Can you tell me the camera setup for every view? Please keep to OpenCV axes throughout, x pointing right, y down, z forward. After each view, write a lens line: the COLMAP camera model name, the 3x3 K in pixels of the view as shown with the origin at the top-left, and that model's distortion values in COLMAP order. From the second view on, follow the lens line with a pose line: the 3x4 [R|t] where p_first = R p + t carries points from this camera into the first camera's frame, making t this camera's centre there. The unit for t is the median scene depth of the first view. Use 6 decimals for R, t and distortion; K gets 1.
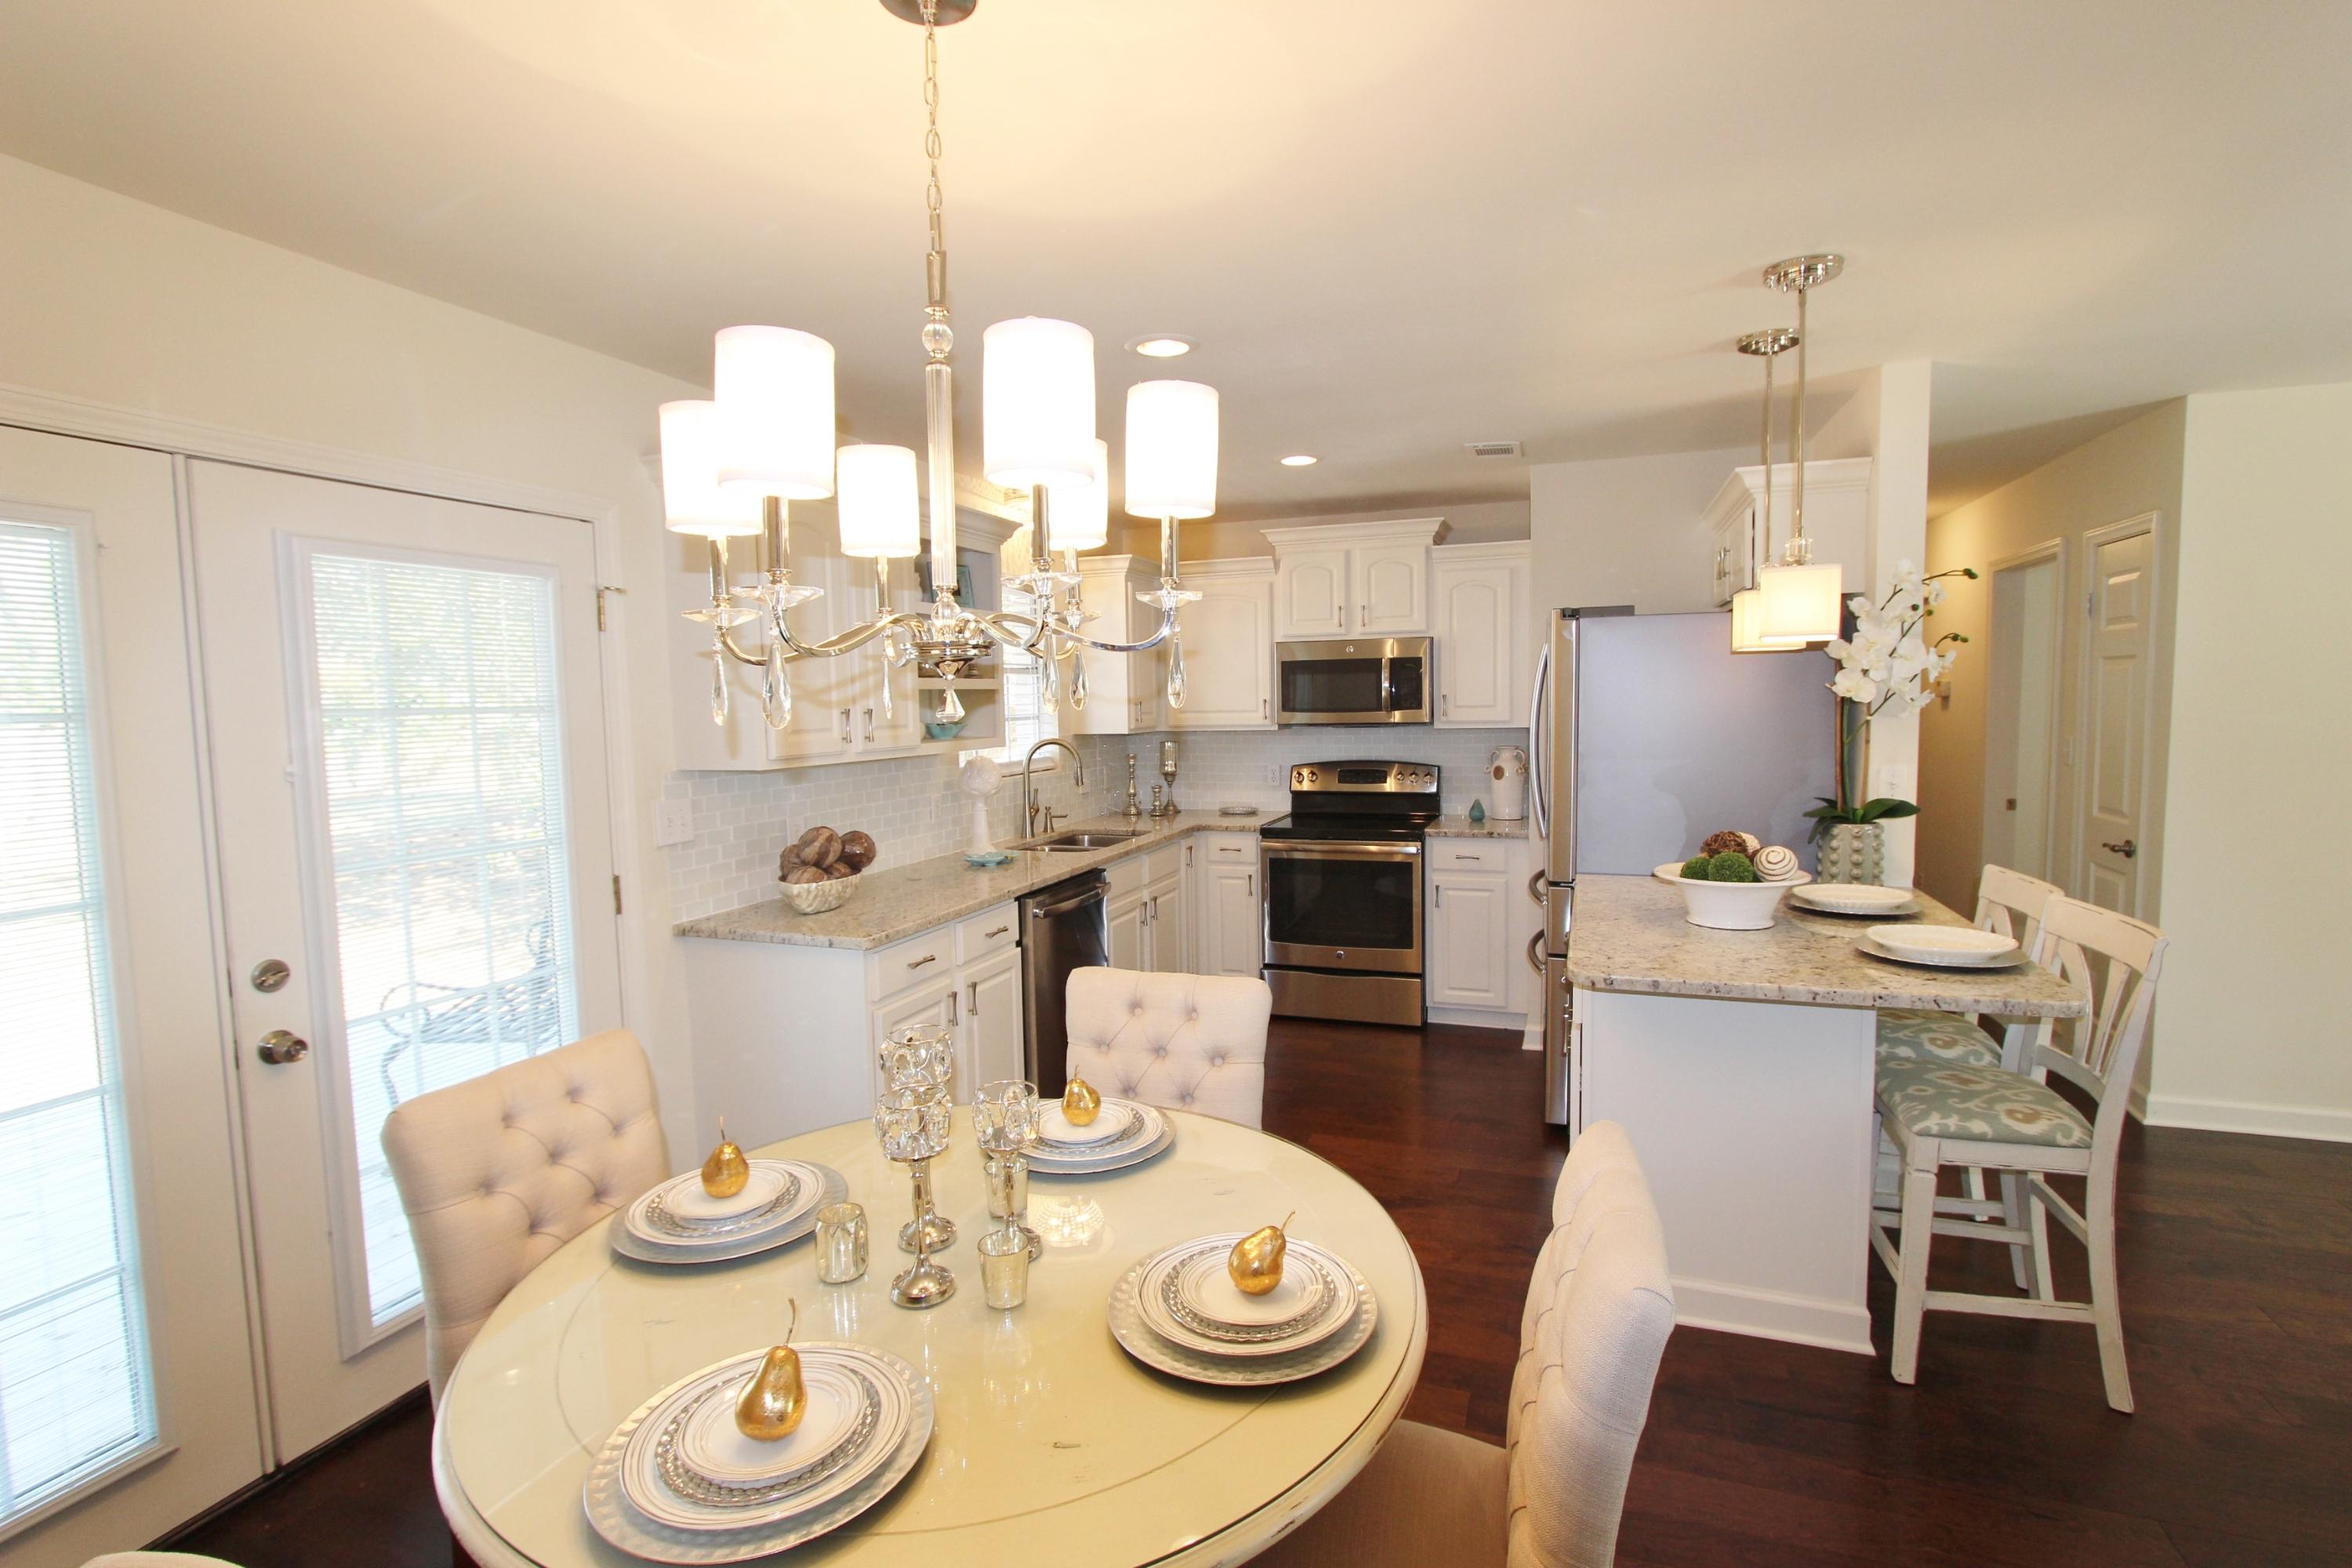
lens RADIAL K [[1086.6, 0, 1188.1], [0, 1086.6, 781.0], [0, 0, 1]] dist [-0.019803, 0.002470]
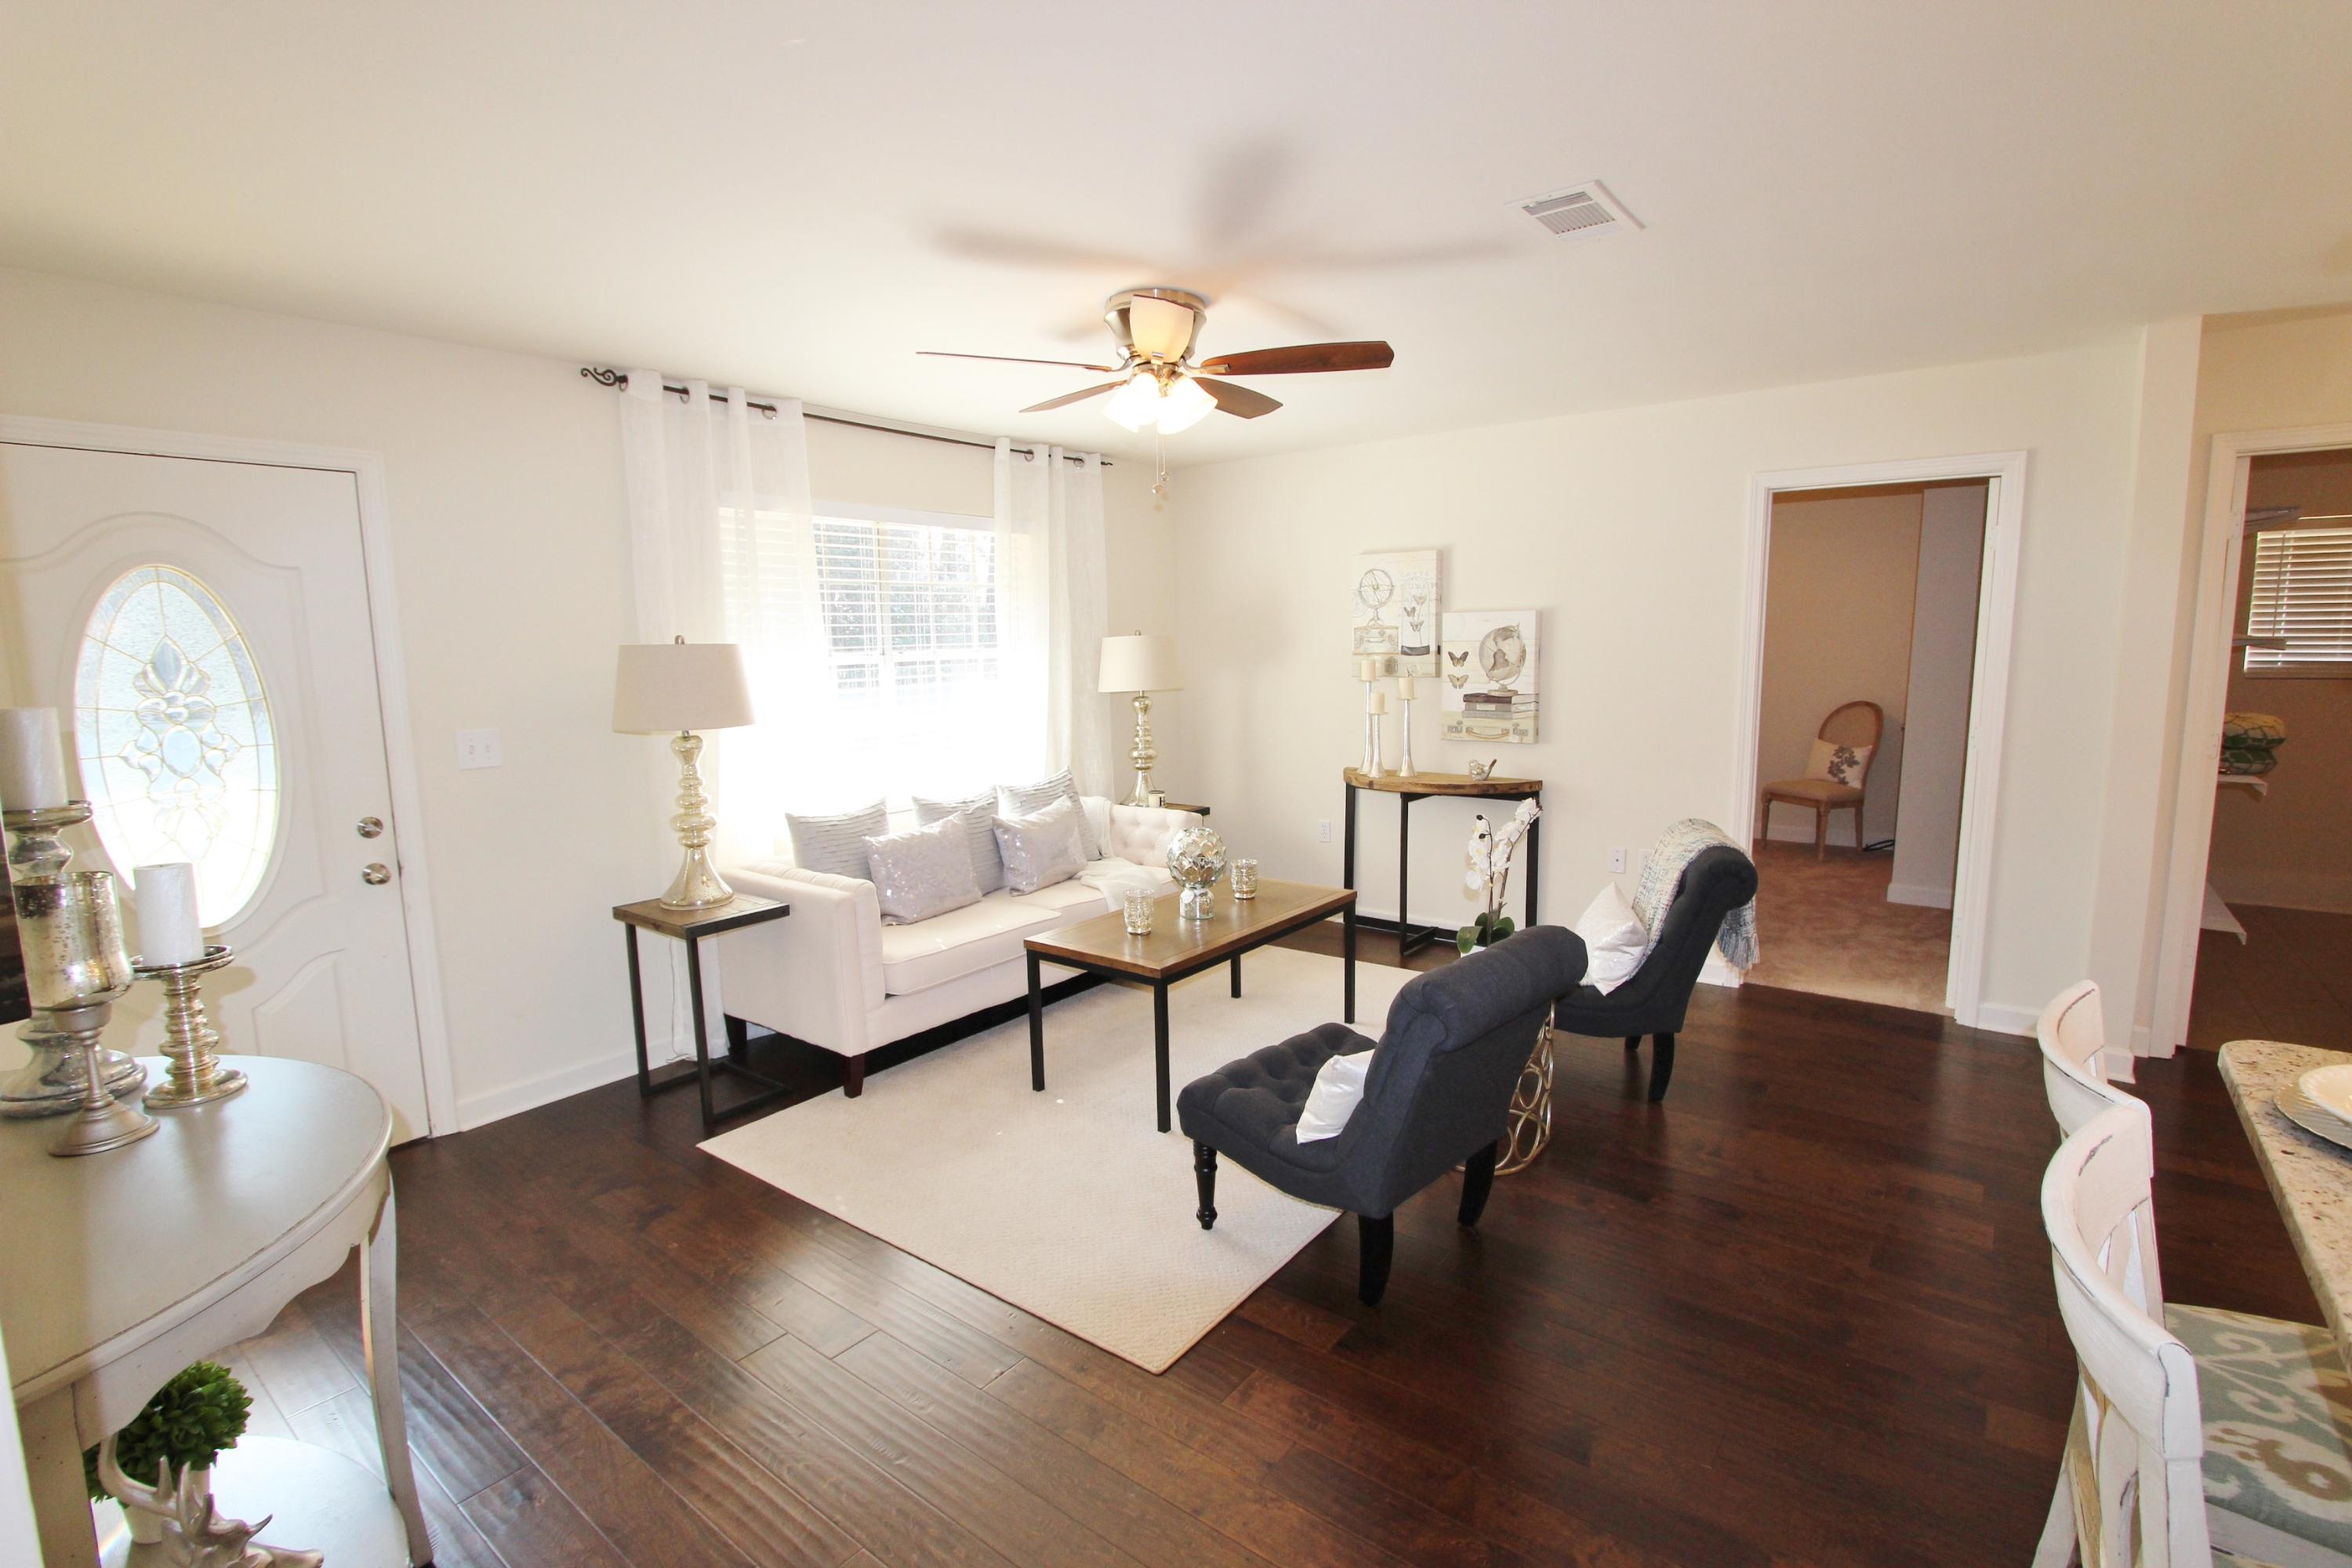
lens RADIAL K [[1086.6, 0, 1185.6], [0, 1086.6, 787.0], [0, 0, 1]] dist [-0.019803, 0.002470]
pose [[-0.950636, -0.008647, 0.310187, 0.859953], [0.057309, 0.977524, 0.202886, -0.108570], [-0.304970, 0.210647, -0.928774, 1.237264]]
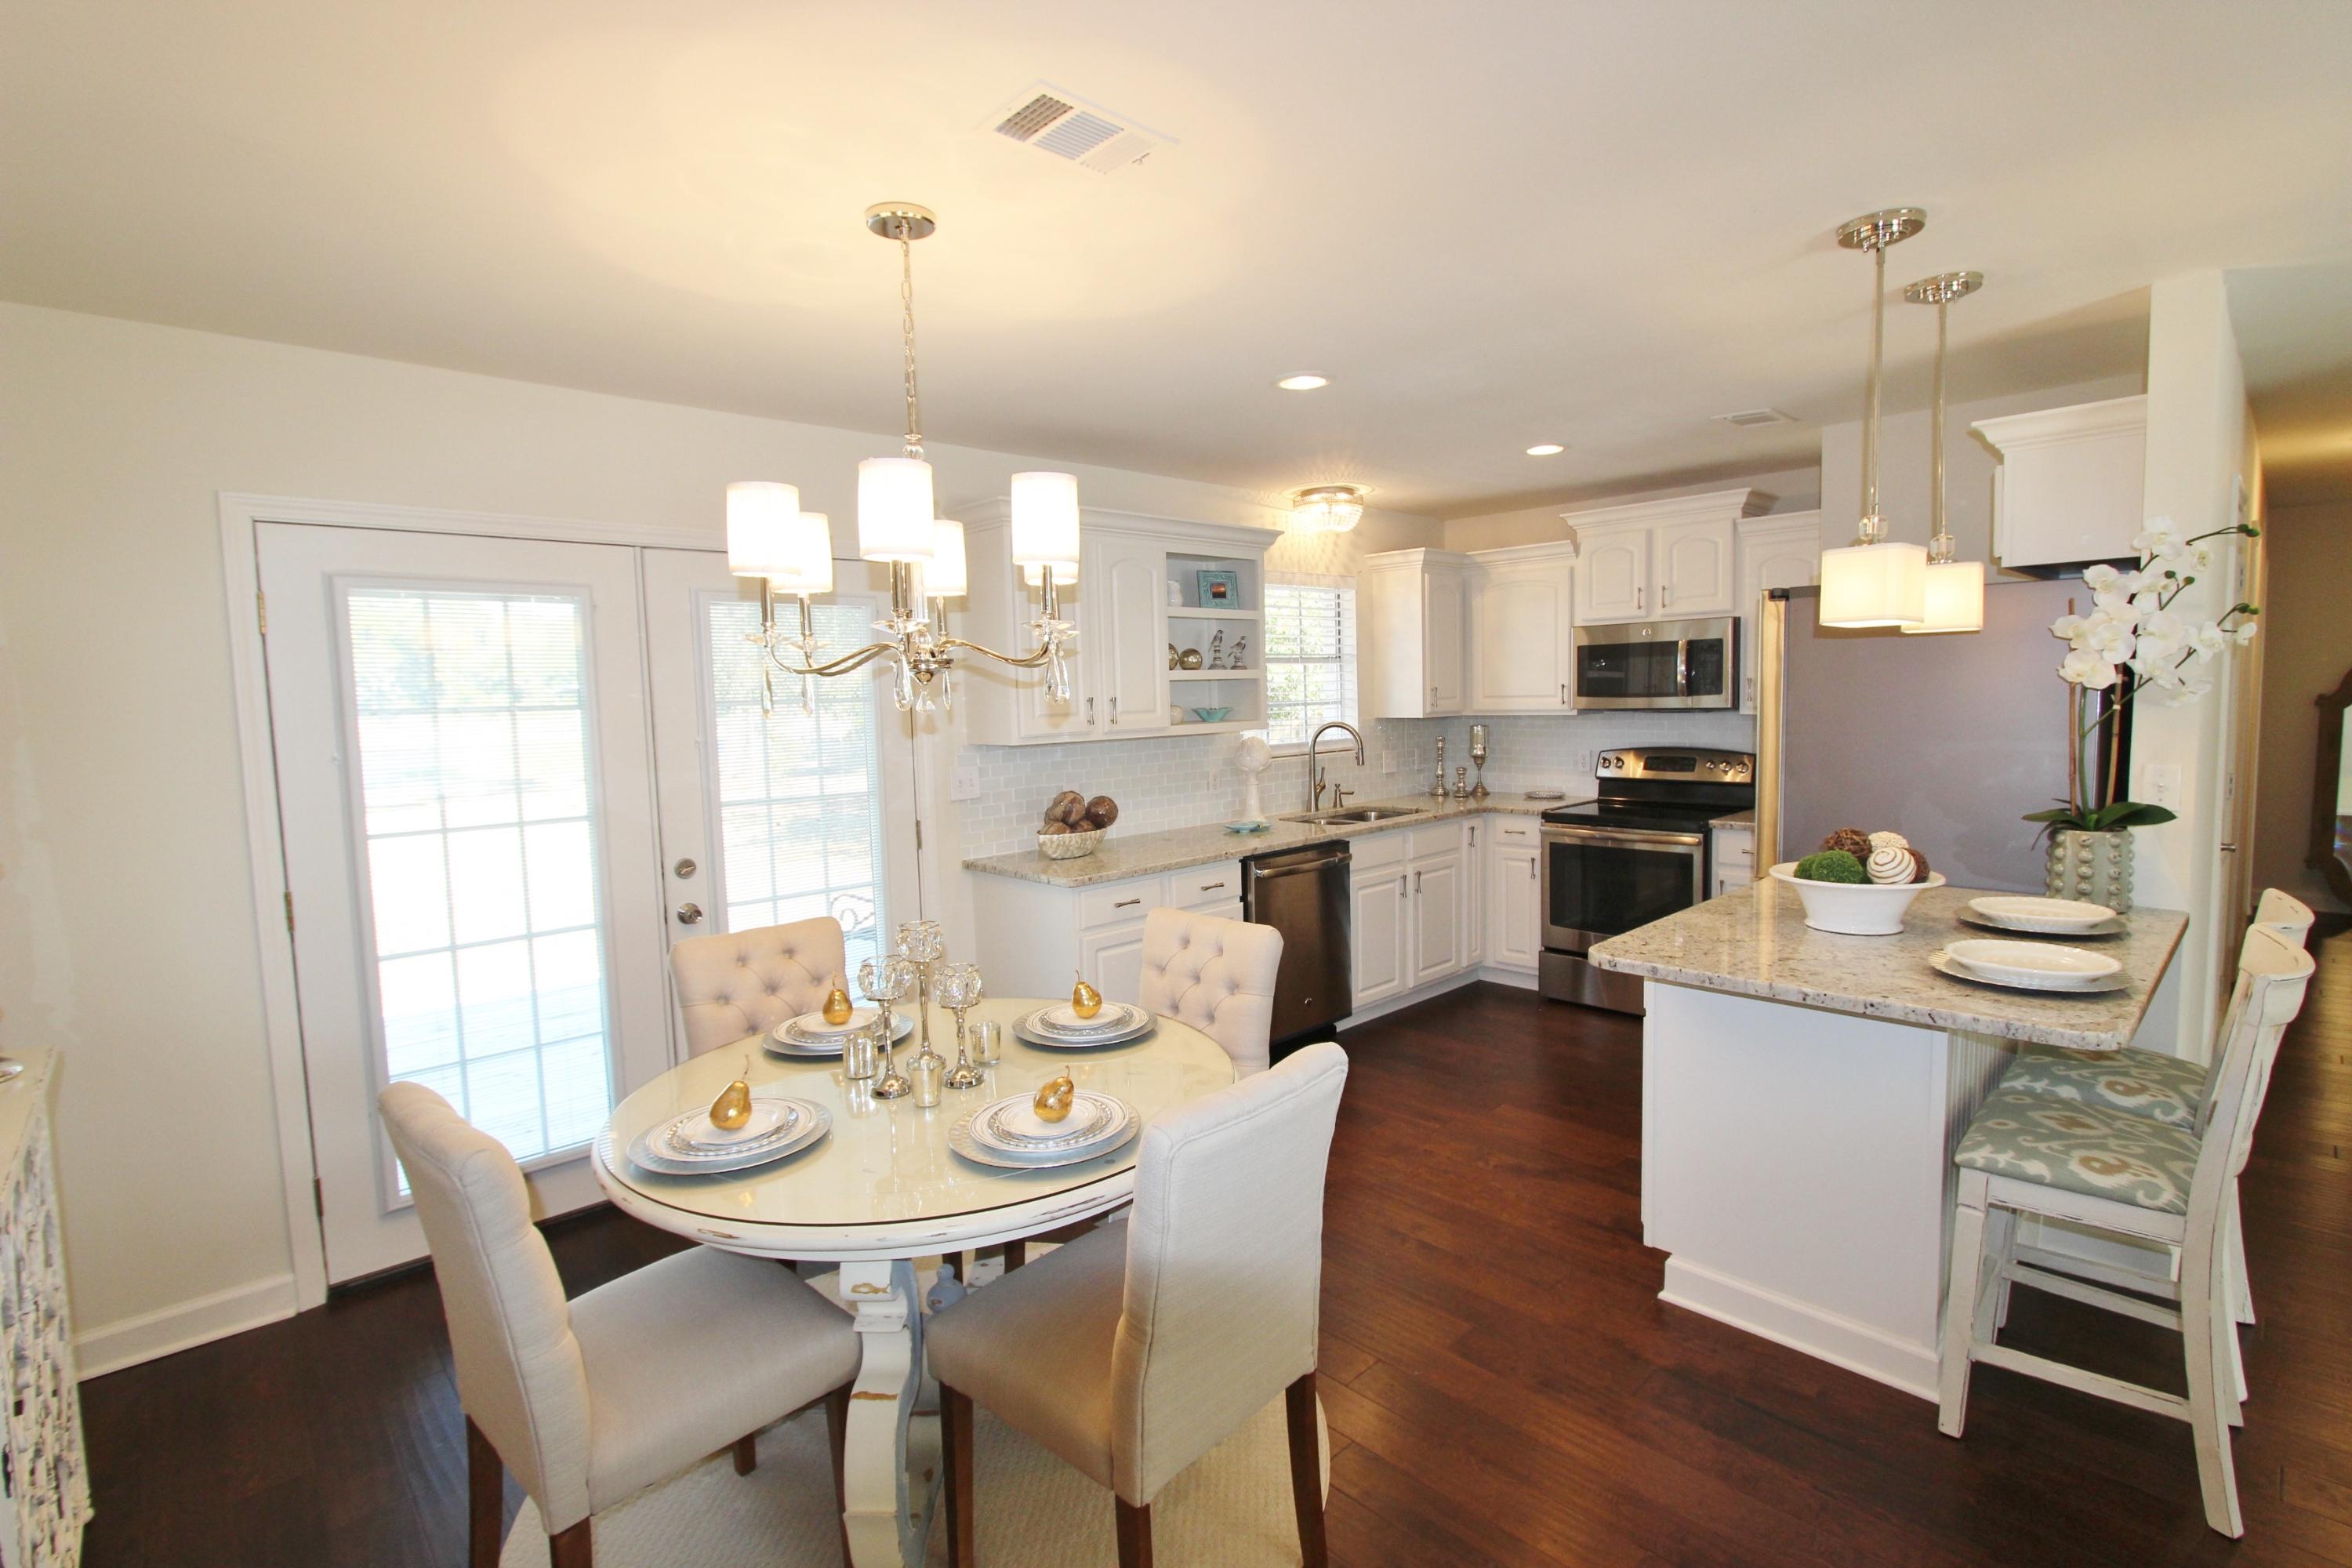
lens RADIAL K [[1086.6, 0, 1187.2], [0, 1086.6, 775.7], [0, 0, 1]] dist [-0.019803, 0.002470]
pose [[0.897794, 0.029709, -0.439412, 0.351933], [-0.024099, 0.999541, 0.018343, -0.002231], [0.439755, -0.005879, 0.898098, -0.078220]]
